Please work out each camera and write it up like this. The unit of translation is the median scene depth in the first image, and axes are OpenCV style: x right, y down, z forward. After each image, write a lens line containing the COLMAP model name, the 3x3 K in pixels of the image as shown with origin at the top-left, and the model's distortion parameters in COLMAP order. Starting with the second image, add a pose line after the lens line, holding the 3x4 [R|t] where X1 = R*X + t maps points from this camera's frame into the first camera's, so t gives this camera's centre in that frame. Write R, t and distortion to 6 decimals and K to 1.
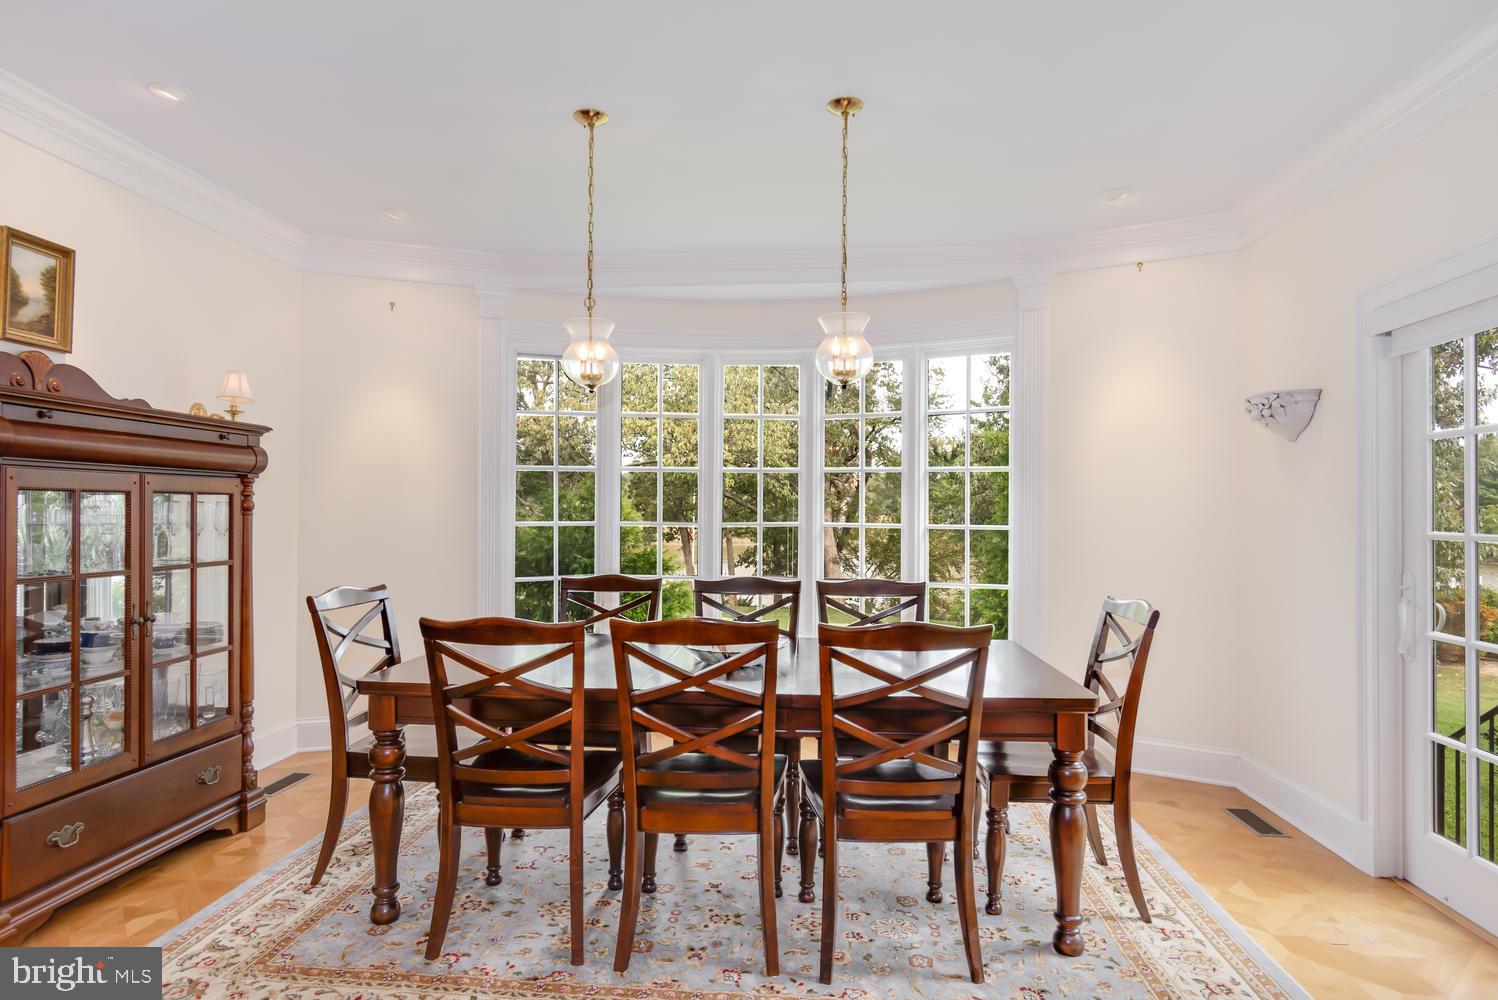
lens RADIAL K [[788.6, 0, 749.5], [0, 788.6, 506.2], [0, 0, 1]] dist [0.000696, 0.046774]
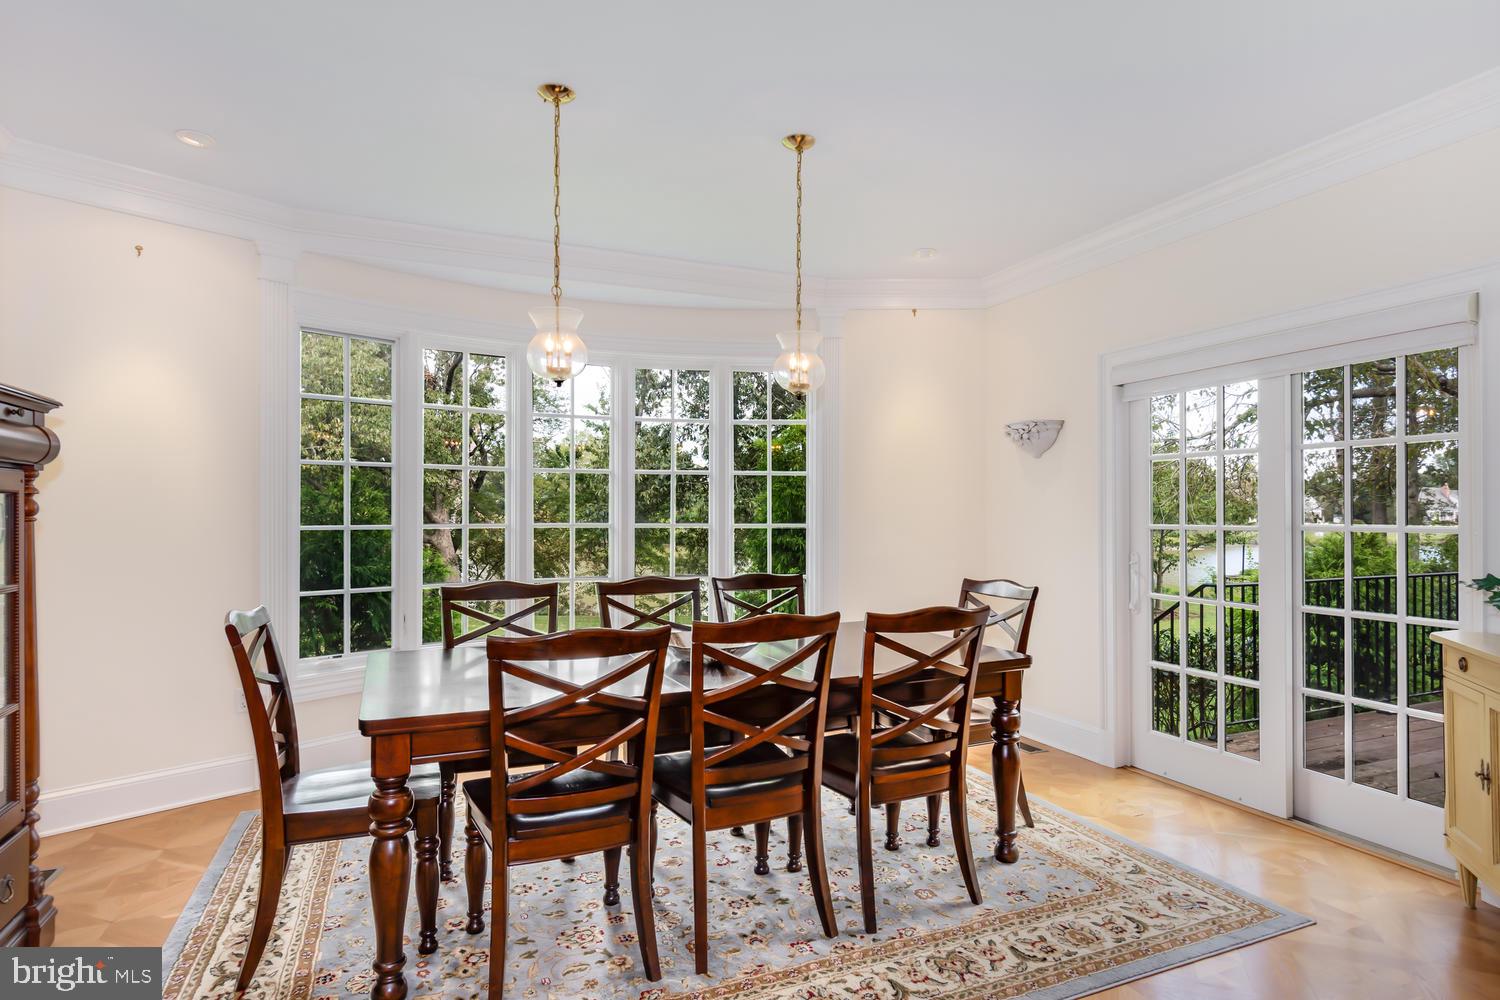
lens RADIAL K [[812.8, 0, 750.0], [0, 812.8, 500.0], [0, 0, 1]] dist [0.025940, -0.026338]
pose [[0.878710, 0.003058, 0.477346, -0.462133], [0.001902, 0.999949, -0.009907, -0.000050], [-0.477352, 0.009613, 0.878660, 0.045596]]
